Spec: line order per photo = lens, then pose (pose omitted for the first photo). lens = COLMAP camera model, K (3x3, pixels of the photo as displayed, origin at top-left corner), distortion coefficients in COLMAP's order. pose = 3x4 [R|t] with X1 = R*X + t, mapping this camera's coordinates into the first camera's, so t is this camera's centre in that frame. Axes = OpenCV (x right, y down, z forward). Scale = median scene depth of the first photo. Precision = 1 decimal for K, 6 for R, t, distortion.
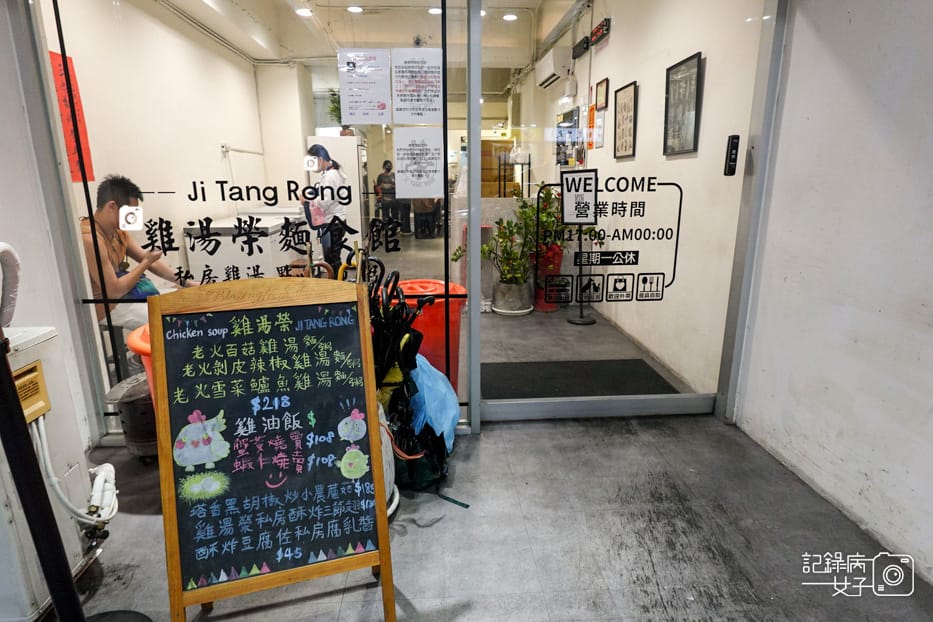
lens RADIAL K [[530.2, 0, 466.5], [0, 530.2, 311.0], [0, 0, 1]] dist [0.000853, 0.000471]
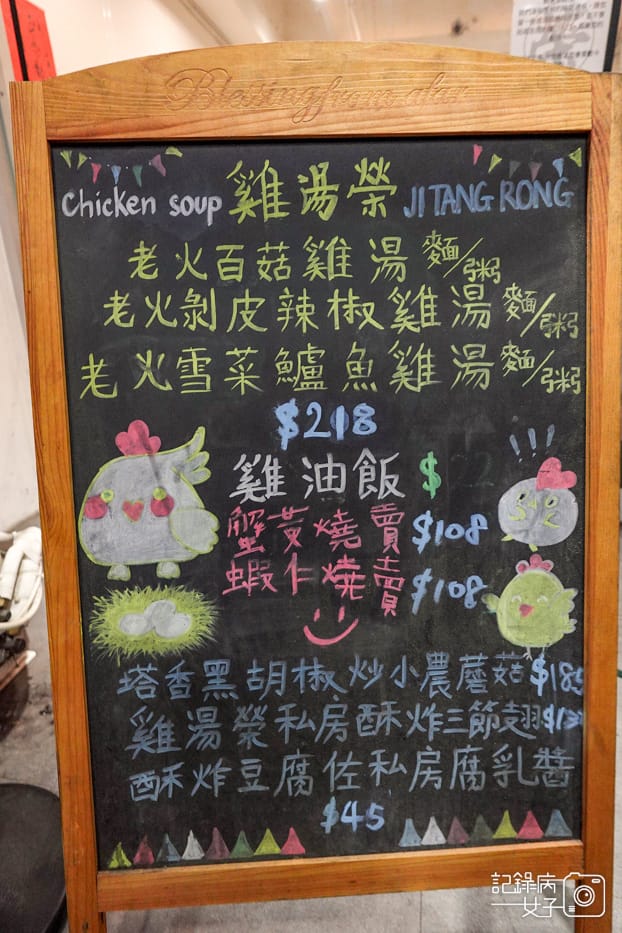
lens RADIAL K [[530.2, 0, 311.0], [0, 530.2, 466.5], [0, 0, 1]] dist [0.000853, 0.000471]
pose [[0.967562, 0.079035, -0.239953, -0.283045], [-0.049556, 0.990728, 0.126500, 0.155776], [0.247726, -0.110506, 0.962507, 0.631381]]
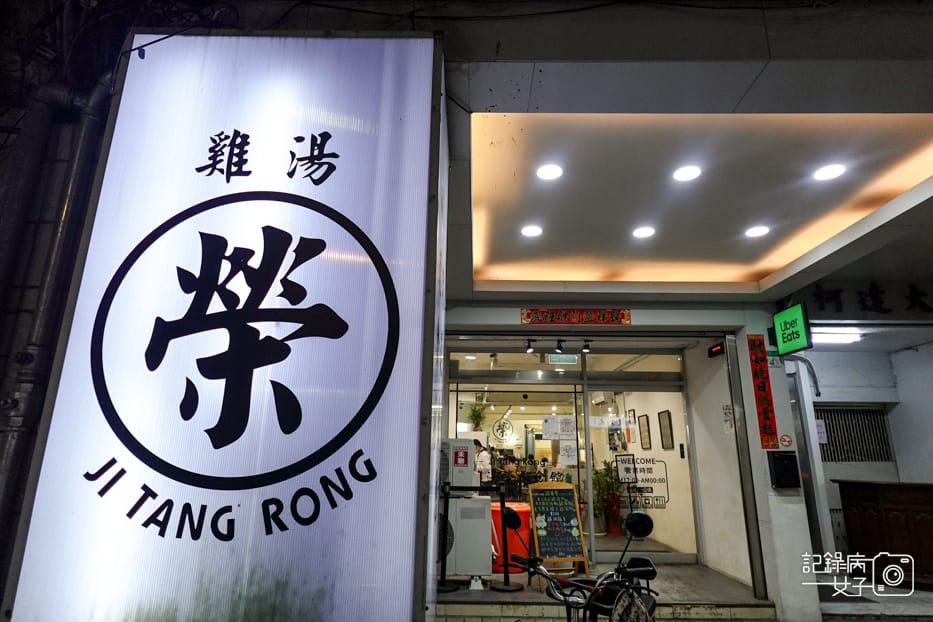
lens RADIAL K [[530.2, 0, 466.5], [0, 530.2, 311.0], [0, 0, 1]] dist [0.000853, 0.000471]
pose [[0.997245, -0.005458, -0.073971, -0.714270], [-0.031581, 0.871128, -0.490039, 0.808962], [0.067113, 0.491025, 0.868557, -3.220936]]
